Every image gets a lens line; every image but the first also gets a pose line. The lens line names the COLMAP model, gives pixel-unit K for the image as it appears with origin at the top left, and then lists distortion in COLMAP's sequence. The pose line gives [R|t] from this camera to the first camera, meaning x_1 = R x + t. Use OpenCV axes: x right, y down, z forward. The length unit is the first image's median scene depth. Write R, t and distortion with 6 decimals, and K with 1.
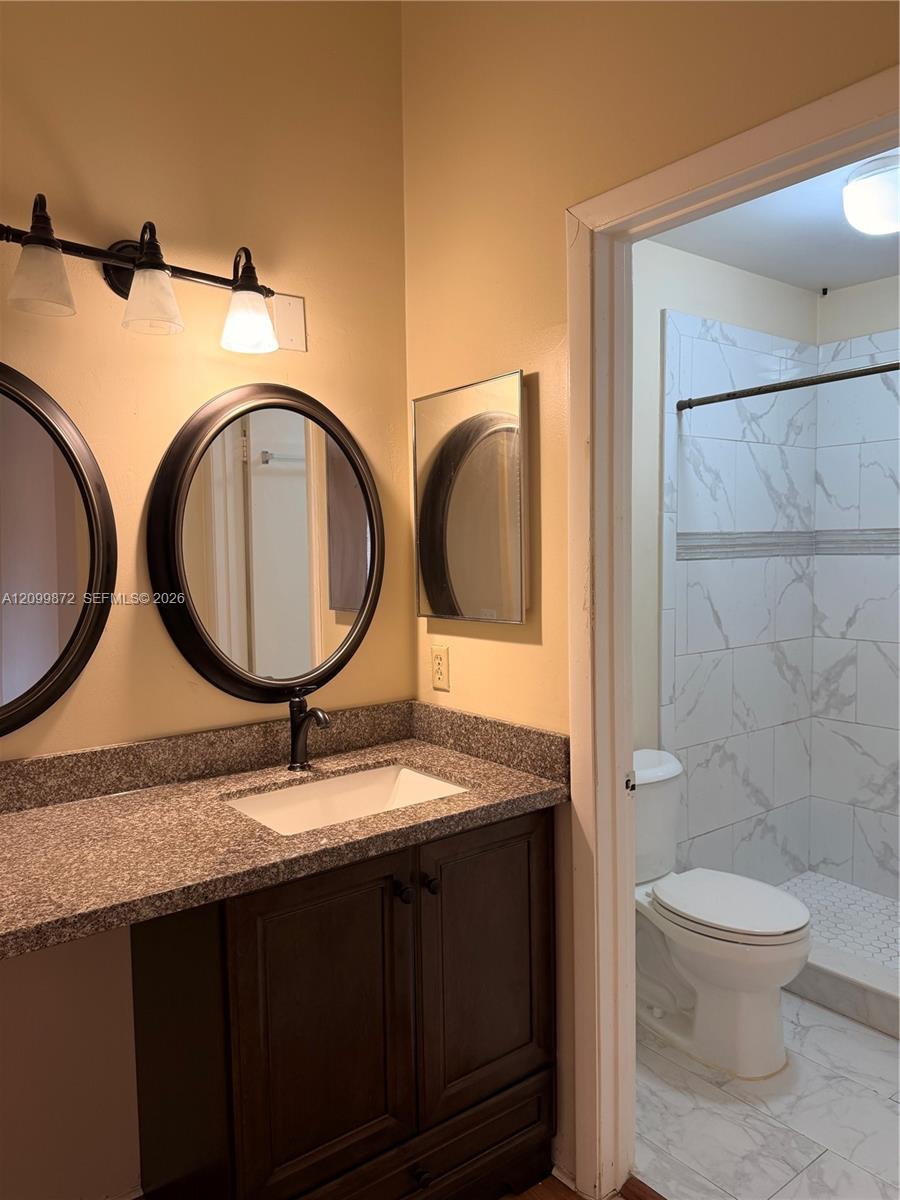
lens RADIAL K [[835.7, 0, 455.2], [0, 835.7, 604.2], [0, 0, 1]] dist [0.085696, -0.098853]
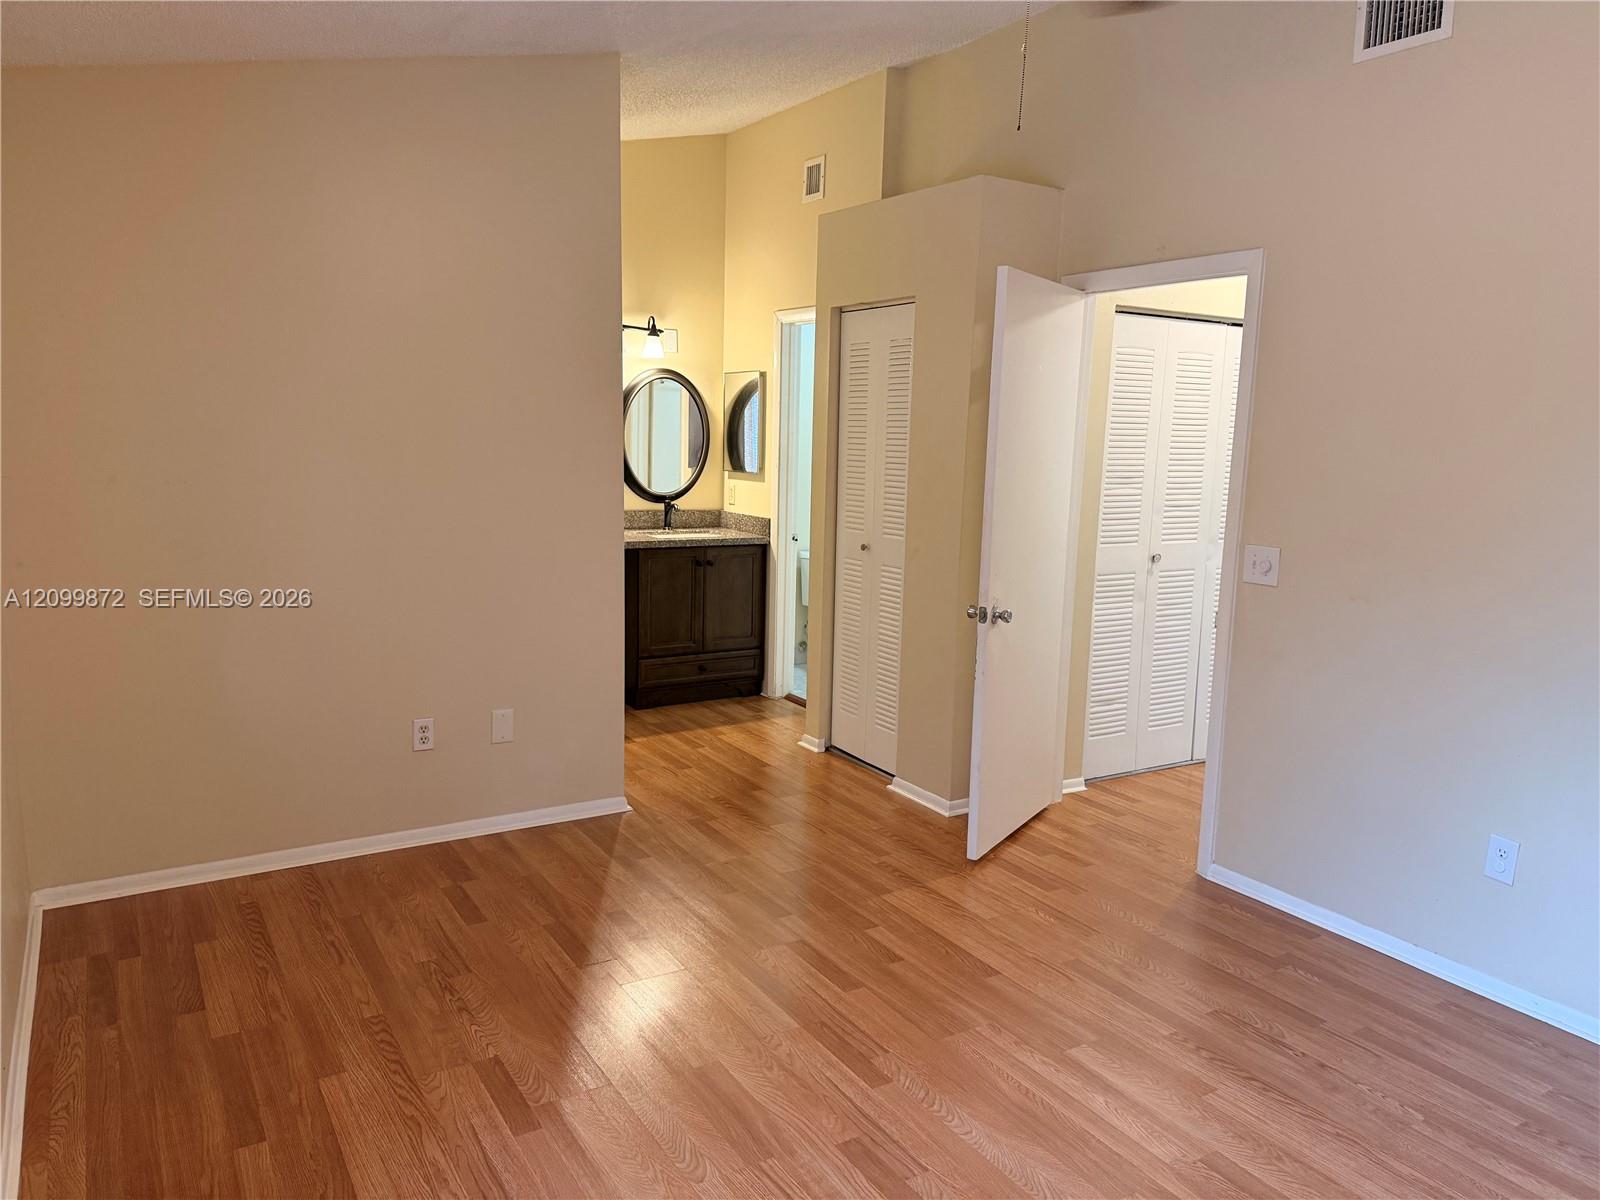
lens RADIAL K [[1114.3, 0, 807.5], [0, 1114.3, 604.1], [0, 0, 1]] dist [0.085696, -0.098853]
pose [[0.994362, 0.064243, -0.084365, 0.490083], [-0.055999, 0.993737, 0.096700, 0.073505], [0.090049, -0.091430, 0.991732, -2.125402]]
